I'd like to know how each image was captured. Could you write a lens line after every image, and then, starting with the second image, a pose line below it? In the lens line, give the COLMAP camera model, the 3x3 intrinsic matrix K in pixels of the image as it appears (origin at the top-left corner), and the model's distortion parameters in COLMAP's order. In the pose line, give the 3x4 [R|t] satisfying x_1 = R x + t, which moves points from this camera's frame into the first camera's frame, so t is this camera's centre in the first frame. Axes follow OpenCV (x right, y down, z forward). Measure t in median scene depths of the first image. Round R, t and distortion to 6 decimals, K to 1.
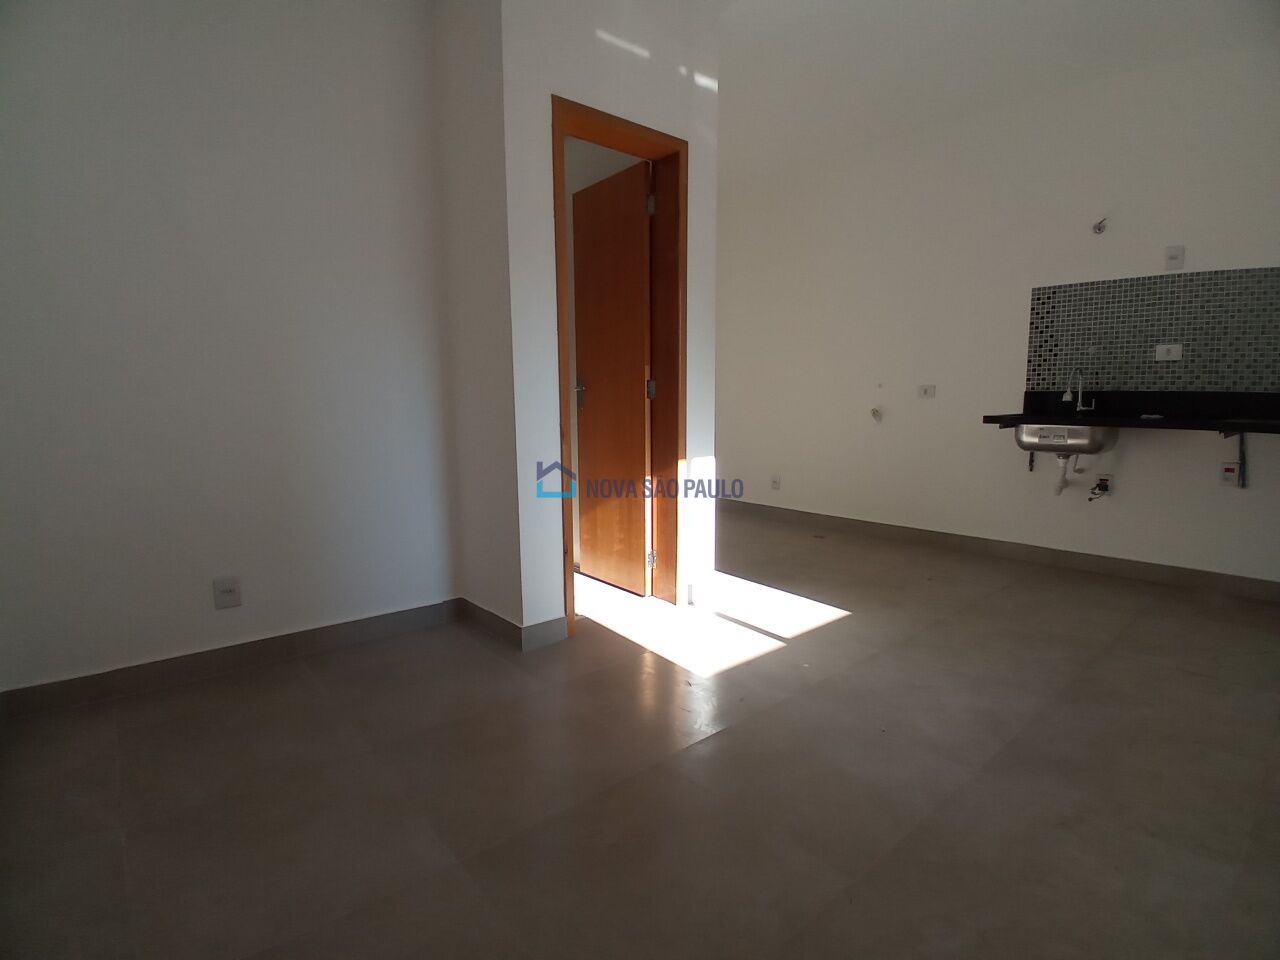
lens RADIAL K [[628.1, 0, 632.0], [0, 628.1, 485.1], [0, 0, 1]] dist [-0.002252, -0.041643]
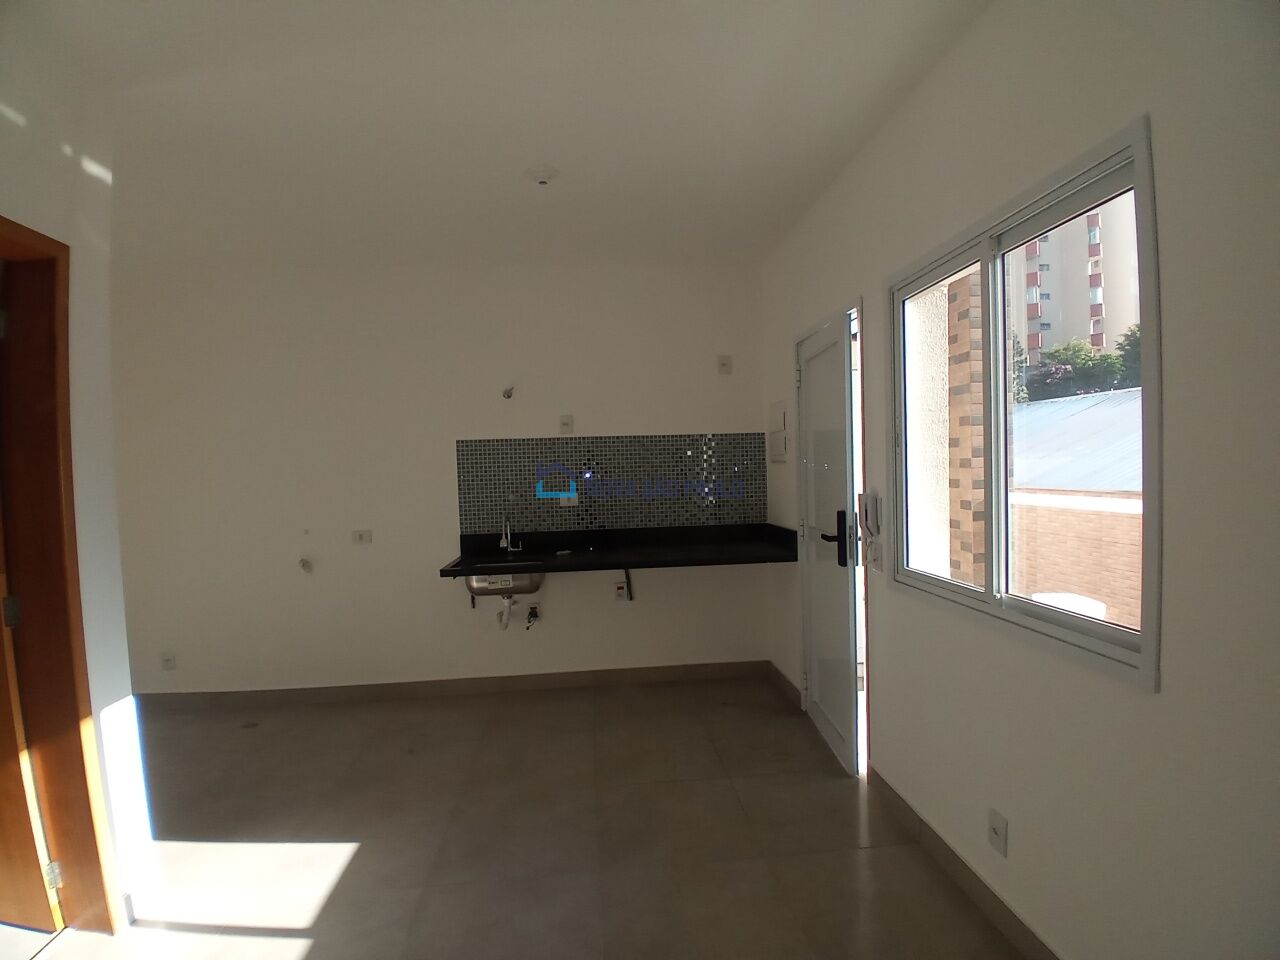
lens RADIAL K [[628.1, 0, 632.0], [0, 628.1, 485.1], [0, 0, 1]] dist [-0.002252, -0.041643]
pose [[0.569950, -0.035821, 0.820898, -0.093167], [0.142029, 0.988306, -0.055484, -0.154956], [-0.809311, 0.148215, 0.568373, 0.161707]]
